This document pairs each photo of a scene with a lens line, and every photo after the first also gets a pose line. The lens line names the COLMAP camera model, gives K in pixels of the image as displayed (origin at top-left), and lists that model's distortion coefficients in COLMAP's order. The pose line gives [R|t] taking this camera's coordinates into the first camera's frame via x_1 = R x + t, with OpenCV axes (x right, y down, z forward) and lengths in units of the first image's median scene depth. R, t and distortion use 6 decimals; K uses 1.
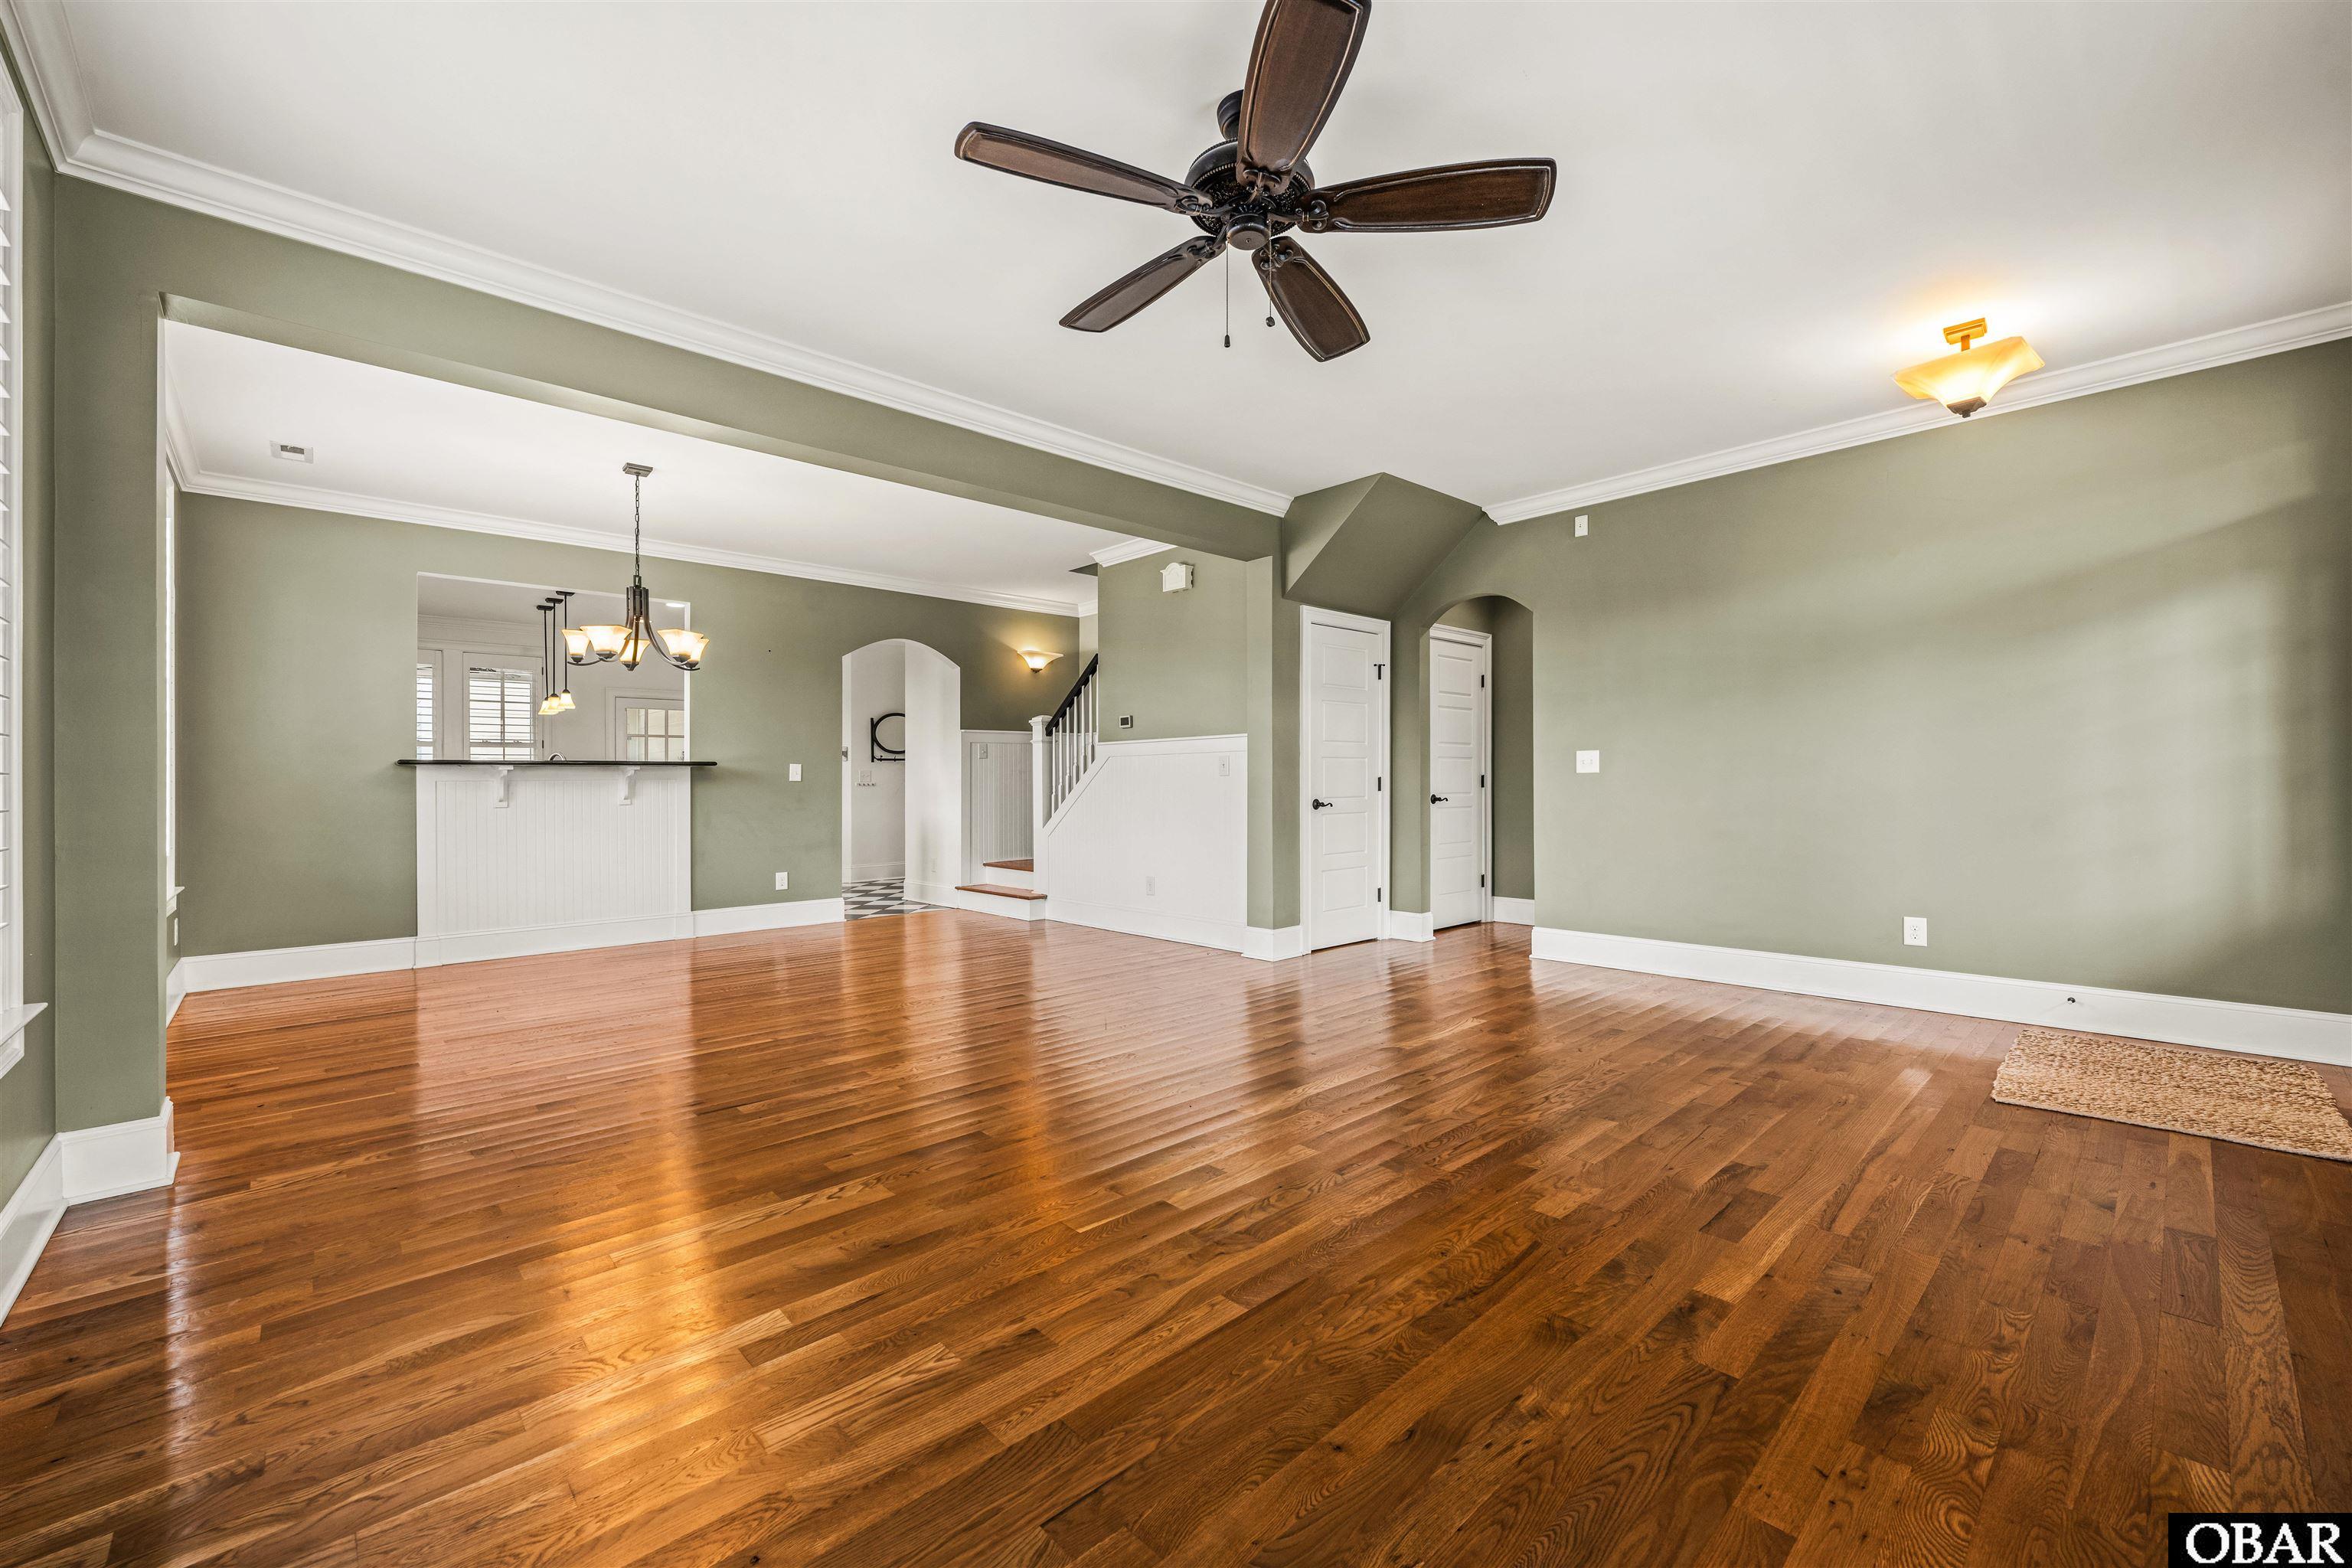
lens RADIAL K [[936.8, 0, 1183.6], [0, 936.8, 779.7], [0, 0, 1]] dist [0.003131, 0.000043]
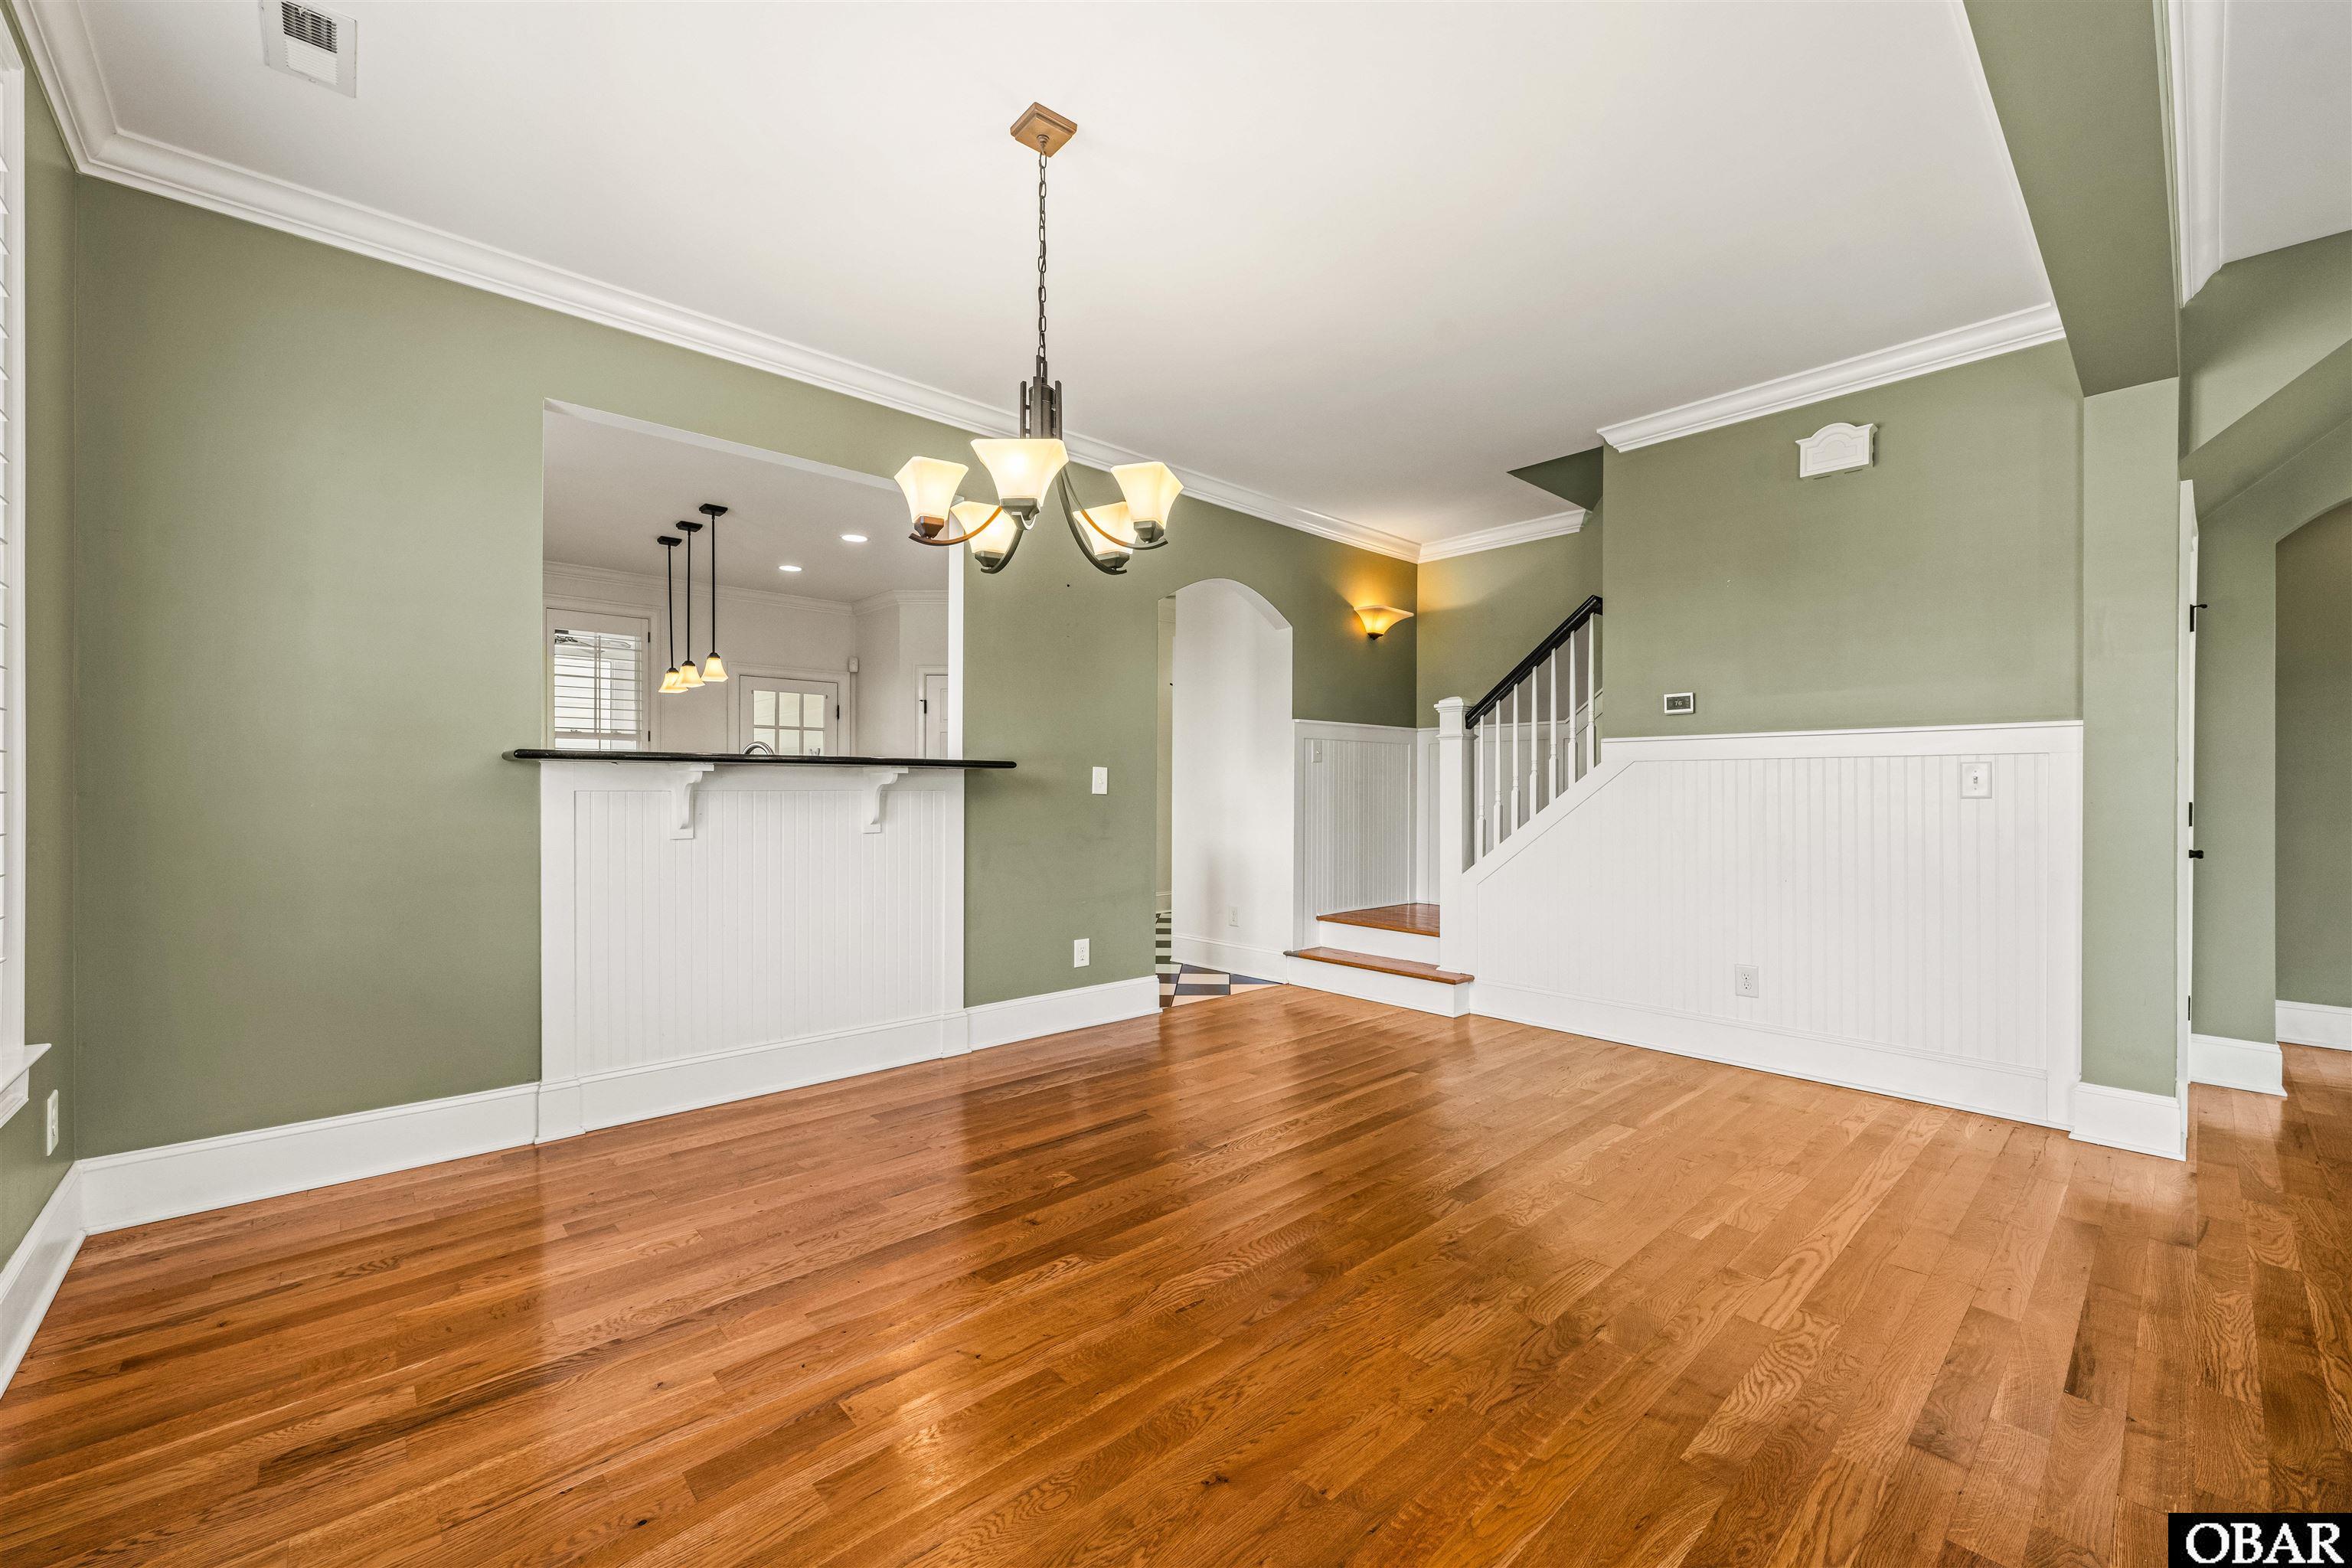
lens RADIAL K [[936.8, 0, 1184.4], [0, 936.8, 796.4], [0, 0, 1]] dist [0.003131, 0.000043]
pose [[0.999882, 0.011650, -0.010030, -0.365696], [-0.011555, 0.999888, 0.009475, -0.003751], [0.010140, -0.009358, 0.999905, 0.385235]]
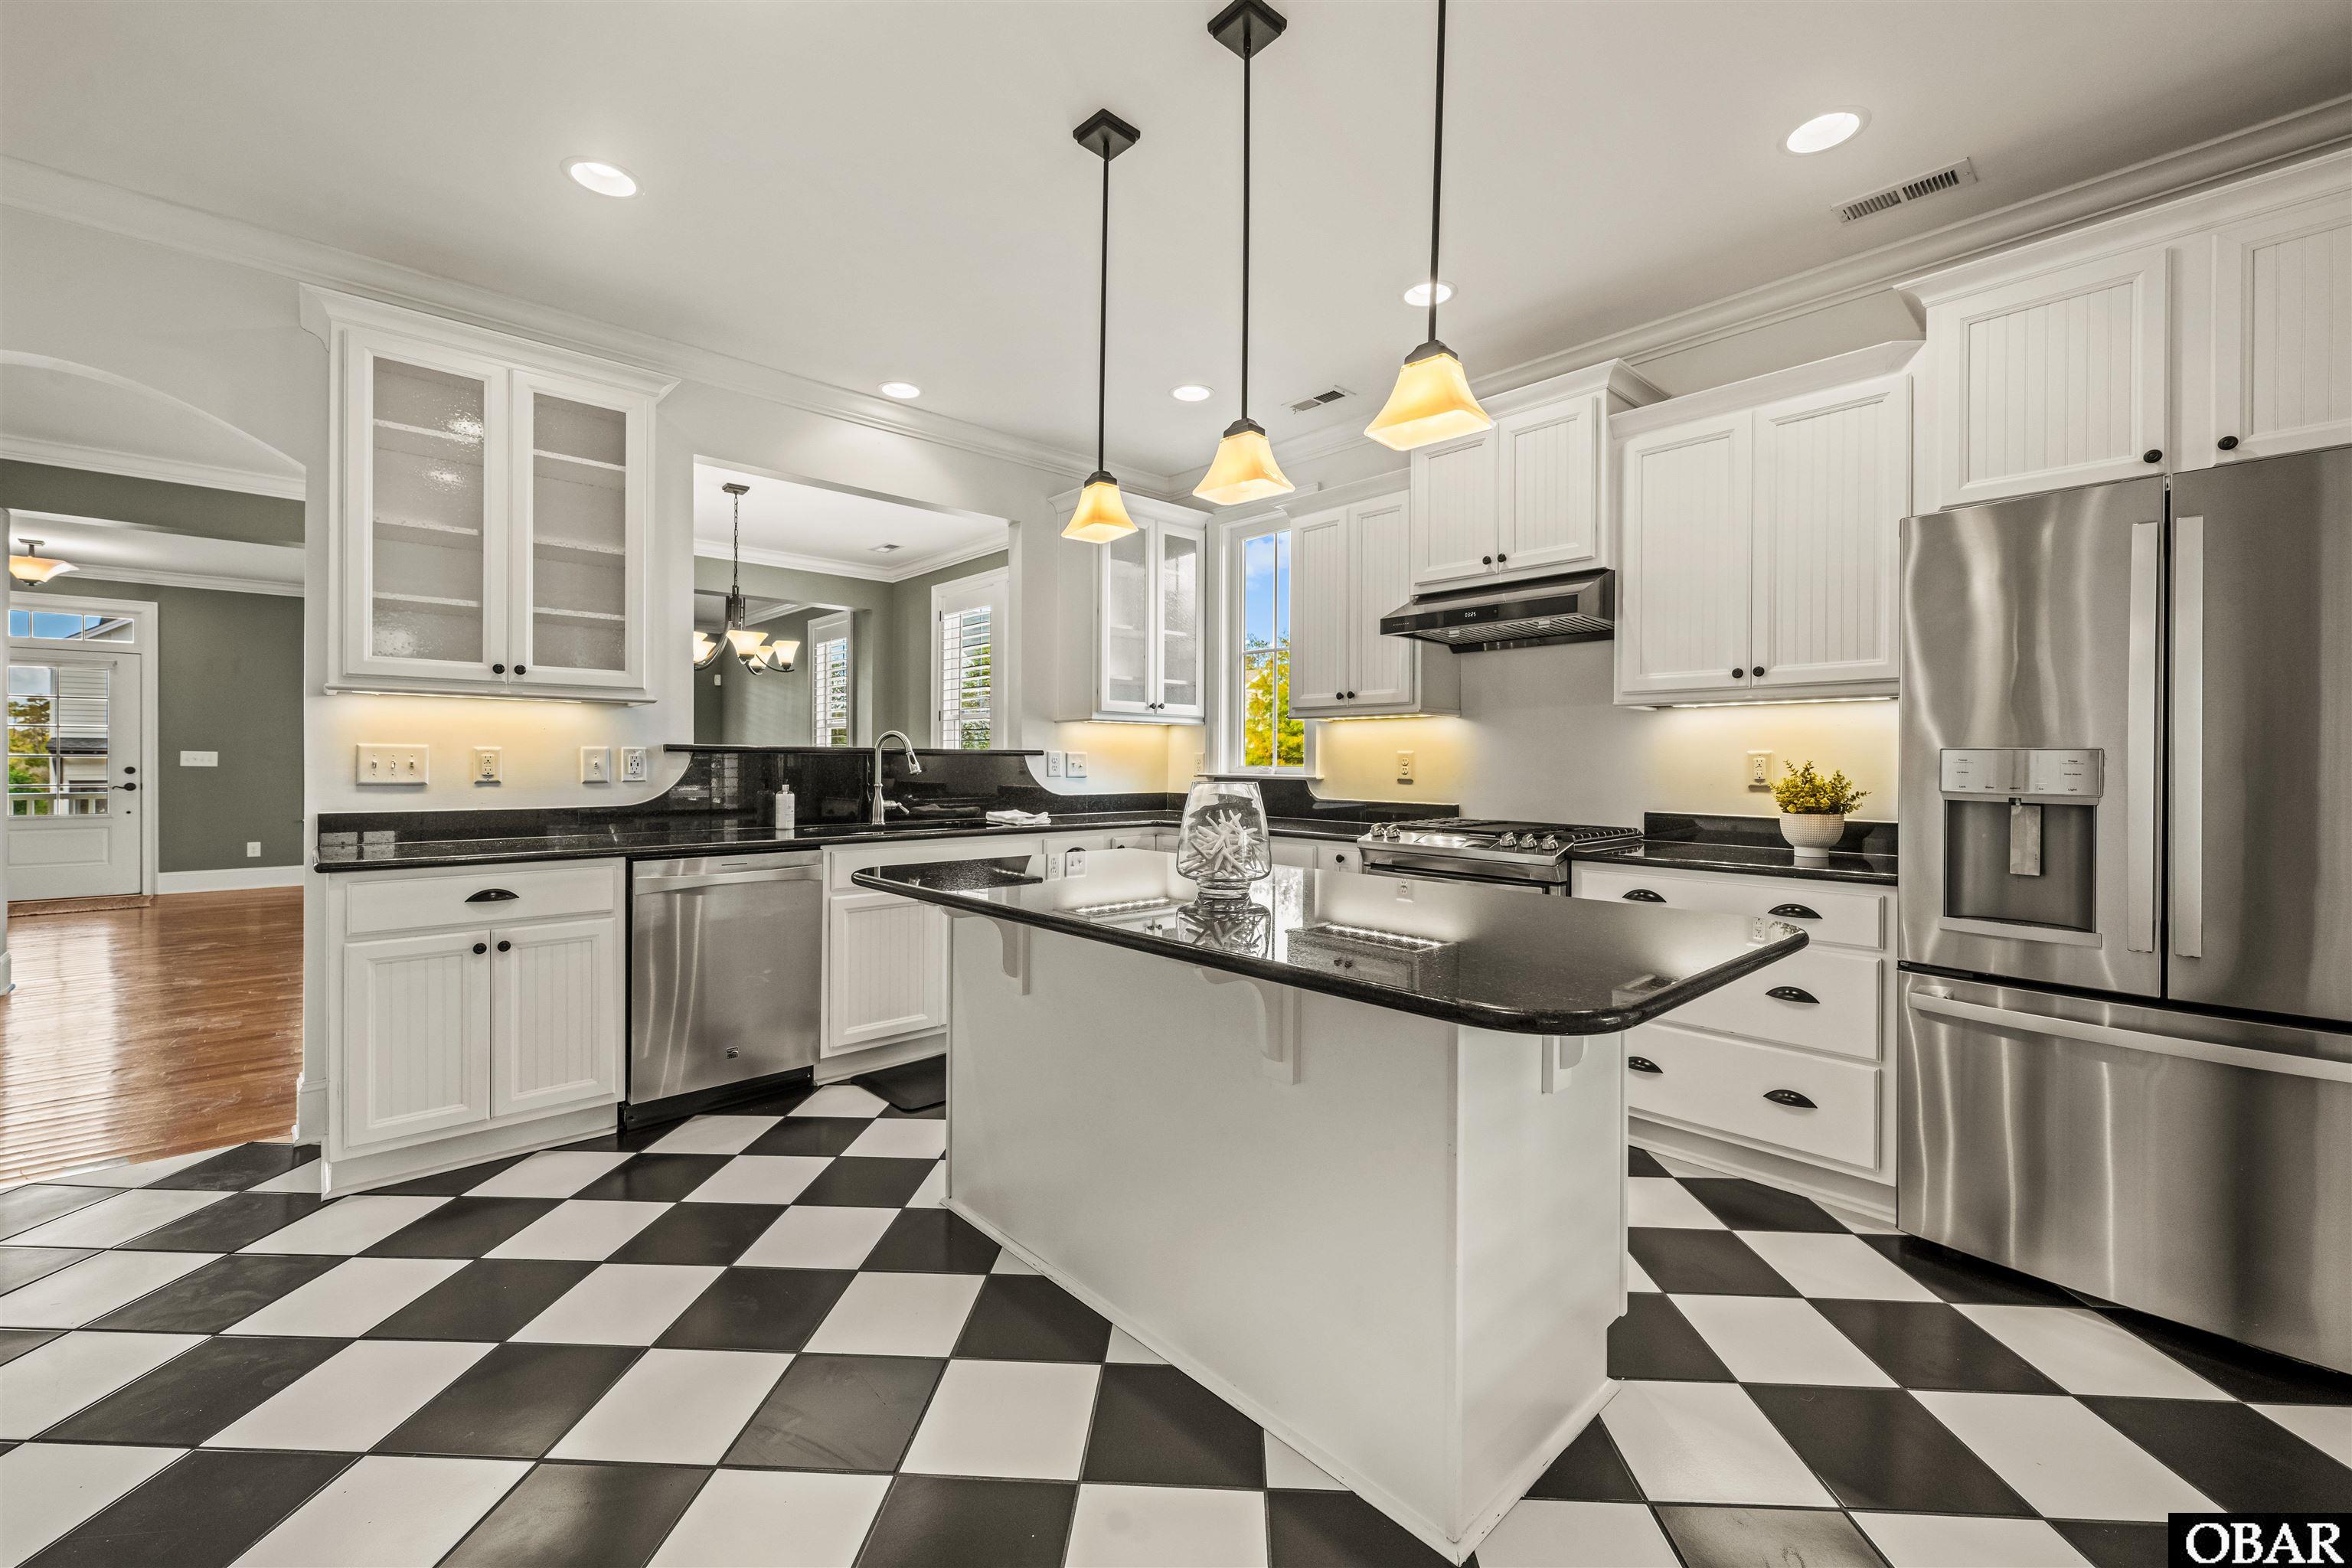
lens RADIAL K [[936.8, 0, 1133.4], [0, 936.8, 774.0], [0, 0, 1]] dist [0.003131, 0.000043]
pose [[-0.999731, 0.004757, 0.022717, -0.766196], [0.005094, 0.999878, 0.014764, -0.008917], [-0.022644, 0.014876, -0.999633, 1.496605]]
